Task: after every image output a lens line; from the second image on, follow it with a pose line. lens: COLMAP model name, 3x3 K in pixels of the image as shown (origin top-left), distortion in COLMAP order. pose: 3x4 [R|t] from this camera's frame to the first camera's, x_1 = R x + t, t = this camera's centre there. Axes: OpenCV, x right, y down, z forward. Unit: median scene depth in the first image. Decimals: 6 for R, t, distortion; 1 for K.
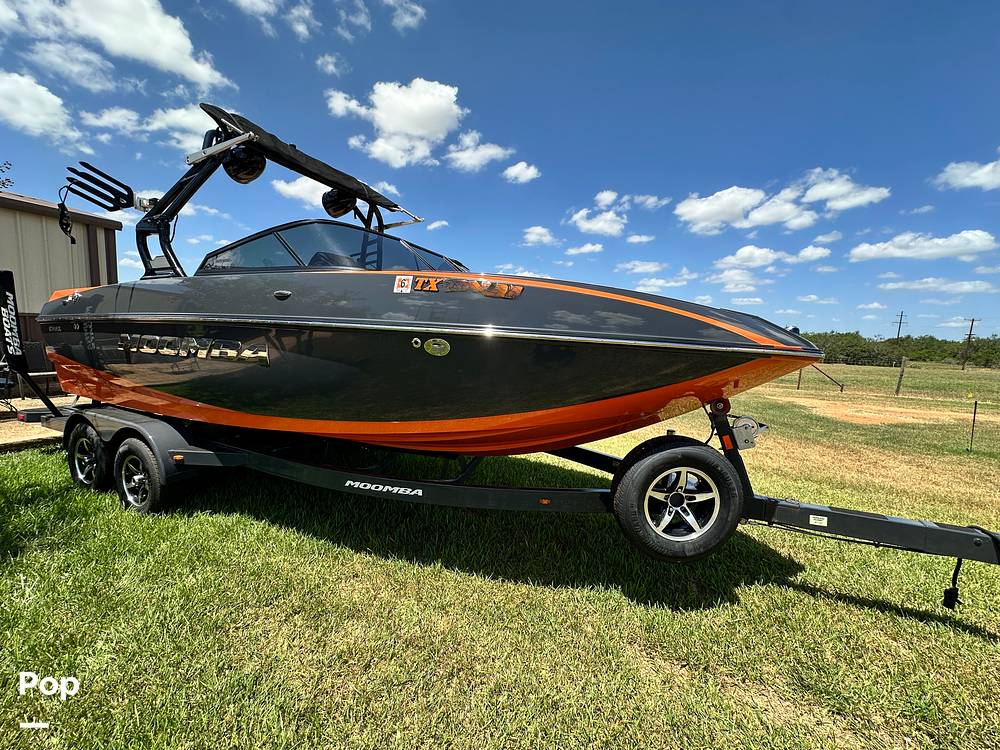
lens RADIAL K [[404.0, 0, 499.1], [0, 404.0, 369.2], [0, 0, 1]] dist [0.003018, 0.000991]
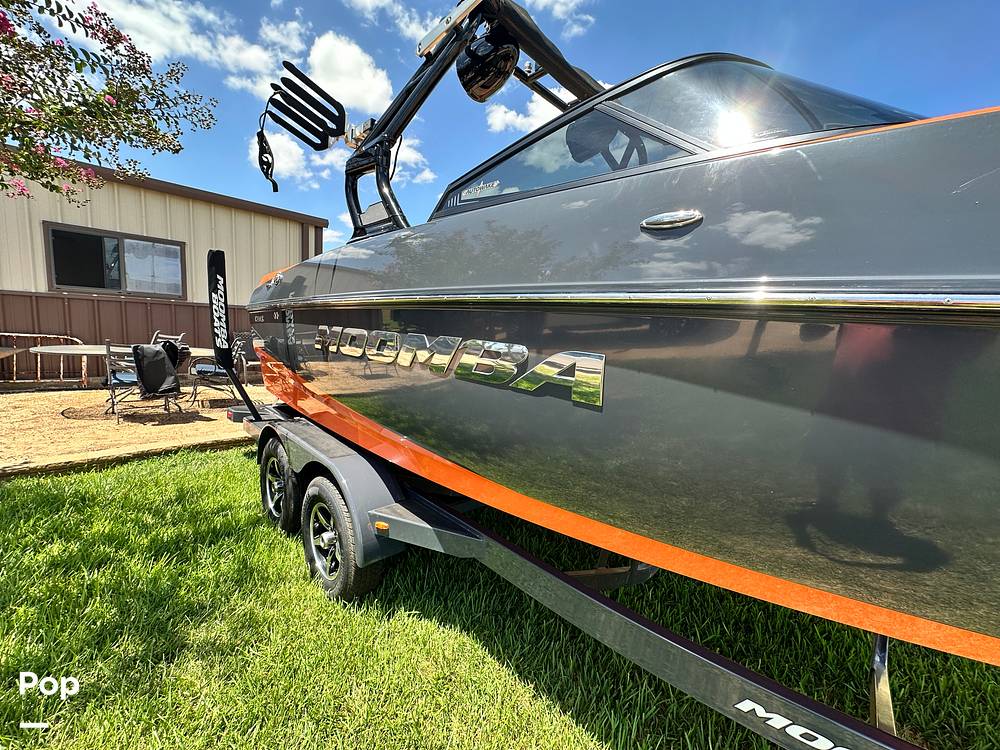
lens RADIAL K [[404.0, 0, 502.1], [0, 404.0, 381.1], [0, 0, 1]] dist [0.003018, 0.000991]
pose [[0.945417, 0.068645, -0.318551, -0.409684], [-0.063816, 0.997634, 0.025587, -0.029814], [0.319553, -0.003862, 0.947560, 0.443827]]
